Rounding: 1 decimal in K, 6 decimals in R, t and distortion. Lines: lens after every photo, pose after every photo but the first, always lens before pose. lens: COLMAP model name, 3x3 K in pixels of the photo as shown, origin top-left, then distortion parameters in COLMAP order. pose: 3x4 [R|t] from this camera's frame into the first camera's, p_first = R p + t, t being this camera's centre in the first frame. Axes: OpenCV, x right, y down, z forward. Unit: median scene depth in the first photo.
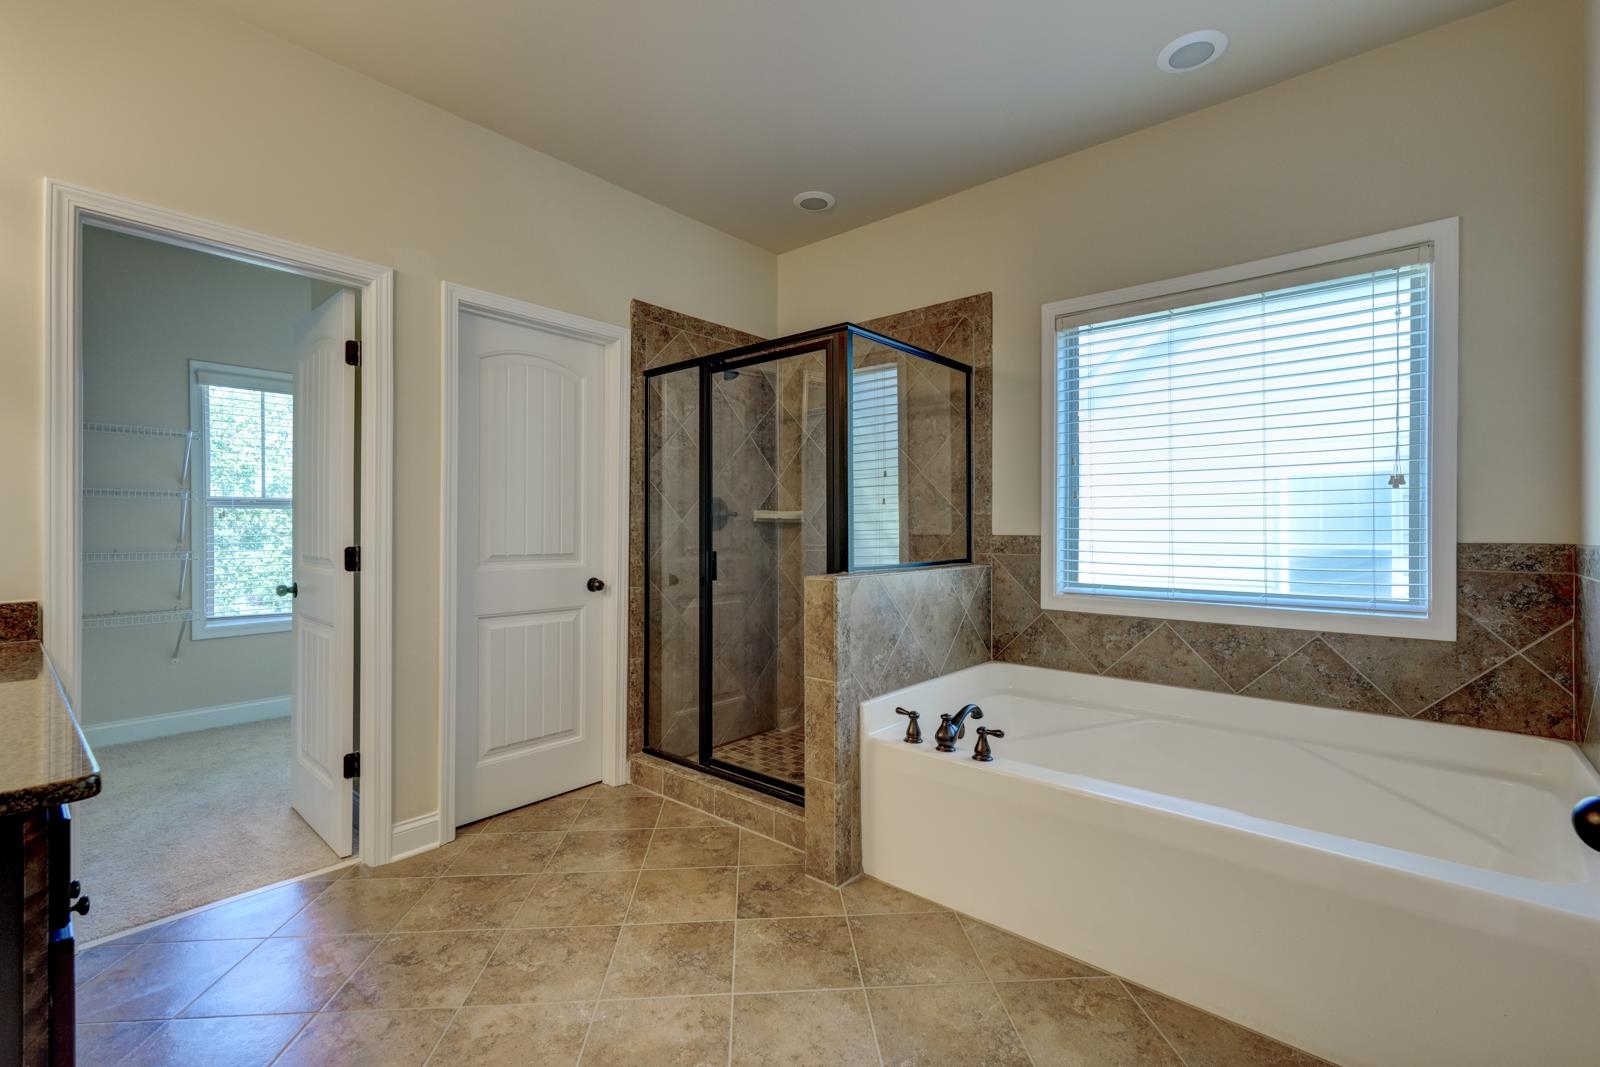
lens RADIAL K [[708.2, 0, 803.5], [0, 708.2, 529.0], [0, 0, 1]] dist [0.002382, 0.000628]
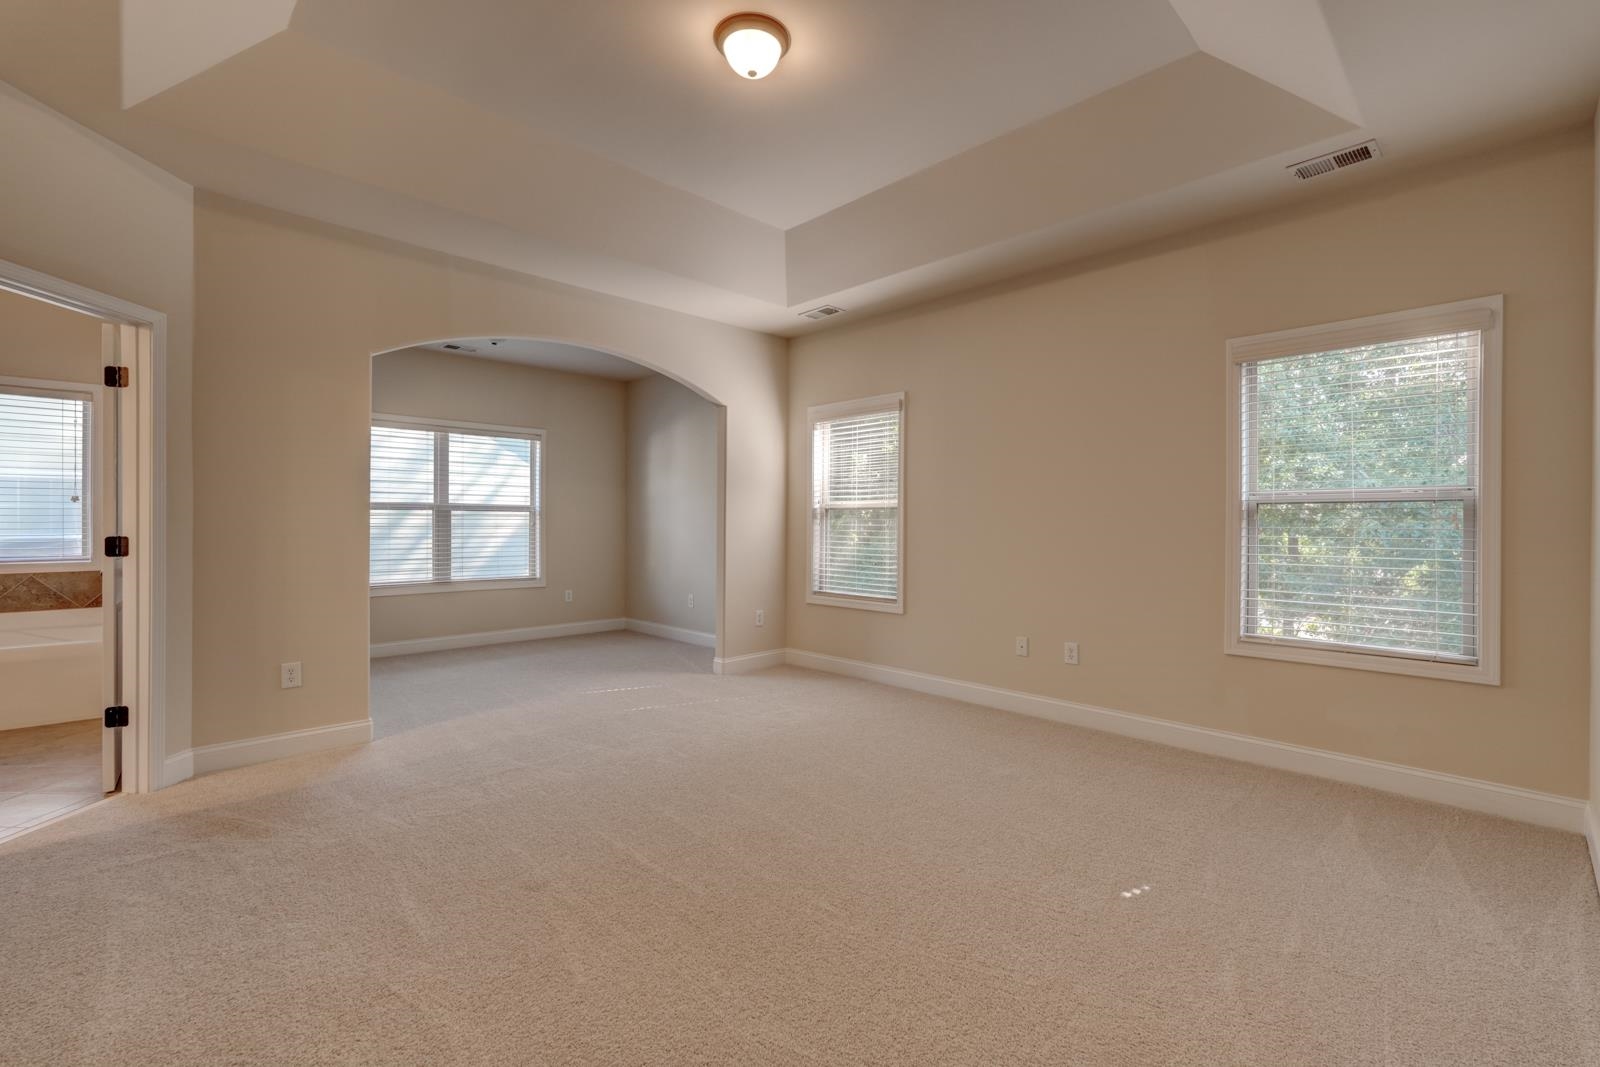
lens RADIAL K [[708.2, 0, 816.2], [0, 708.2, 520.4], [0, 0, 1]] dist [0.002382, 0.000628]
pose [[0.071503, 0.005070, 0.997427, -0.818424], [0.005669, 0.999969, -0.005489, 0.014537], [-0.997424, 0.006047, 0.071472, -0.990687]]
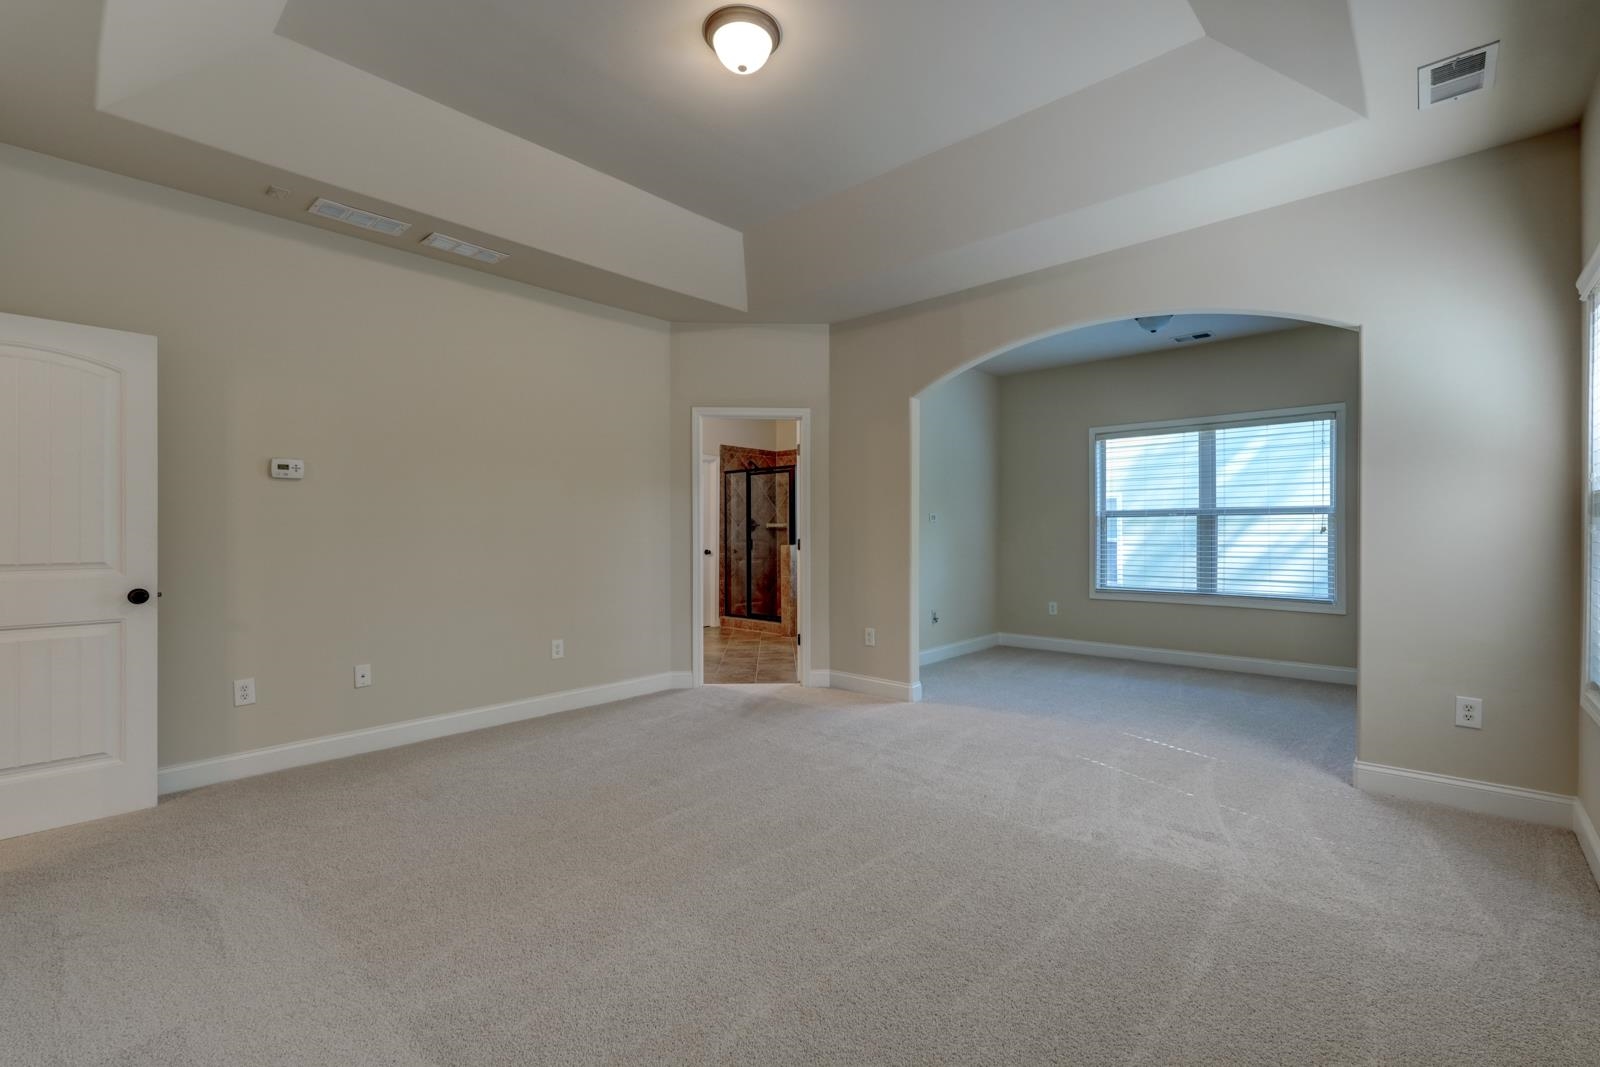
lens RADIAL K [[708.2, 0, 796.2], [0, 708.2, 534.4], [0, 0, 1]] dist [0.002382, 0.000628]
pose [[0.999137, -0.003778, -0.041369, 0.157228], [0.003760, 0.999993, -0.000496, 0.014628], [0.041371, 0.000340, 0.999144, -1.705683]]
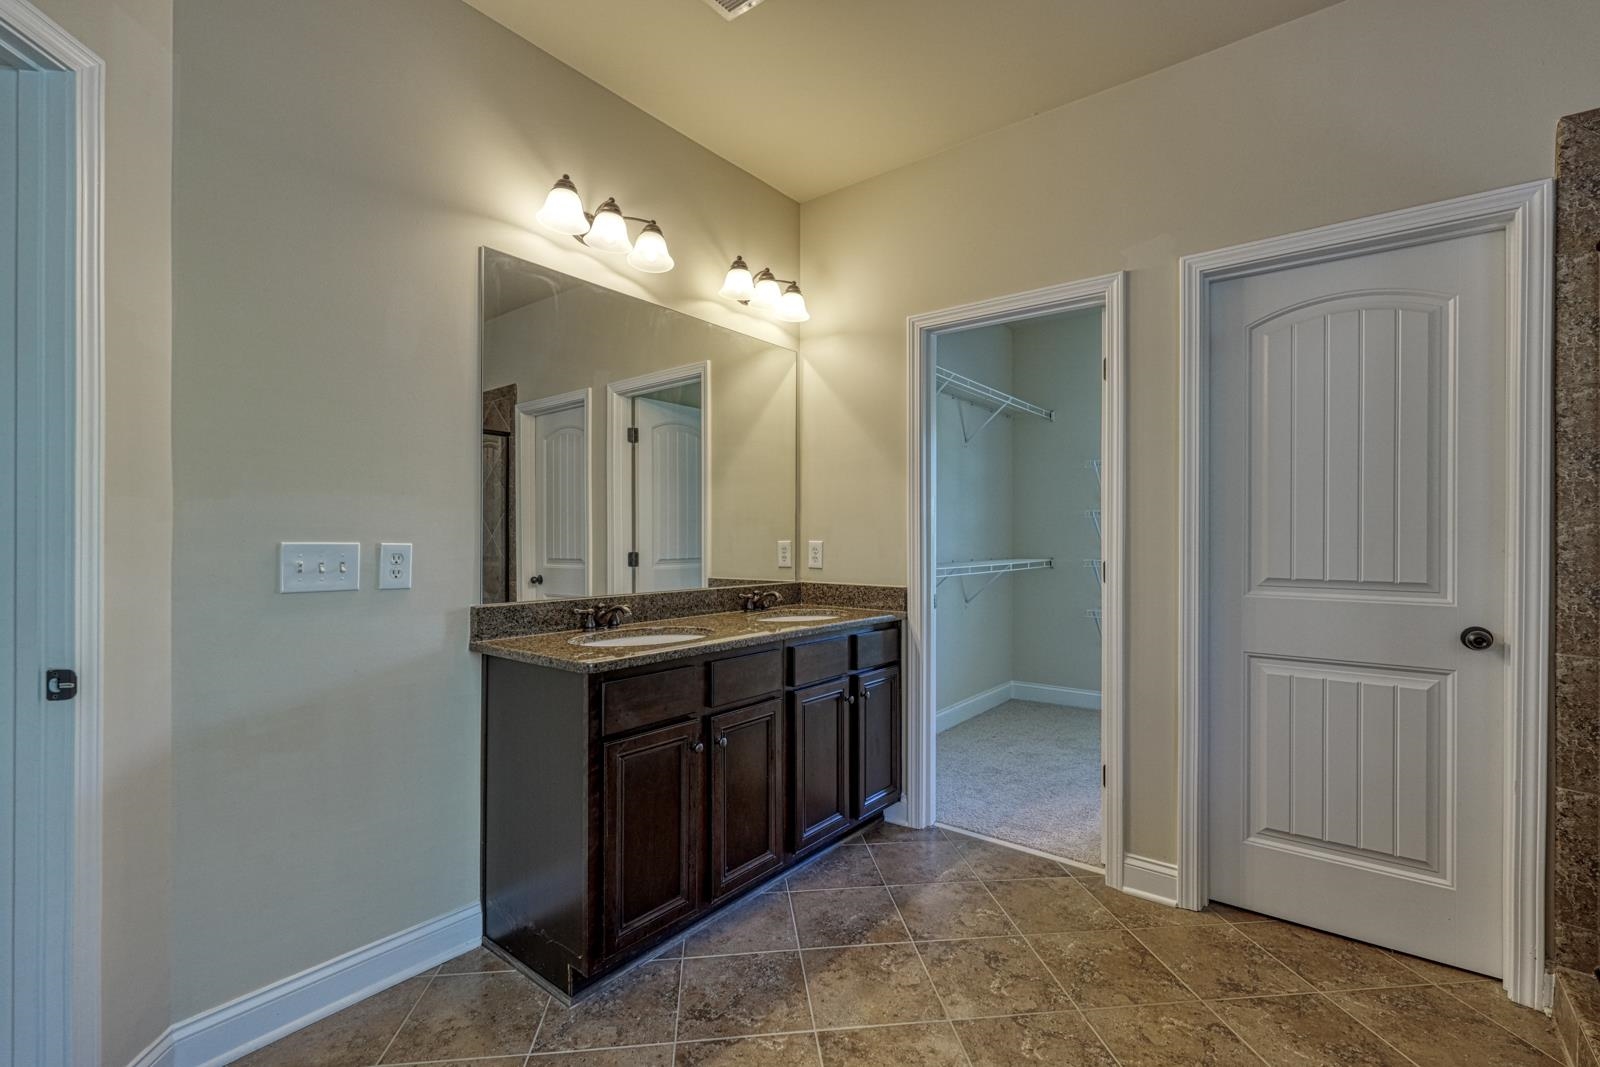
lens RADIAL K [[708.2, 0, 798.8], [0, 708.2, 536.5], [0, 0, 1]] dist [0.002382, 0.000628]
pose [[0.041298, -0.004824, -0.999135, 0.283207], [-0.005619, 0.999971, -0.005060, -0.000833], [0.999131, 0.005823, 0.041270, 0.413245]]
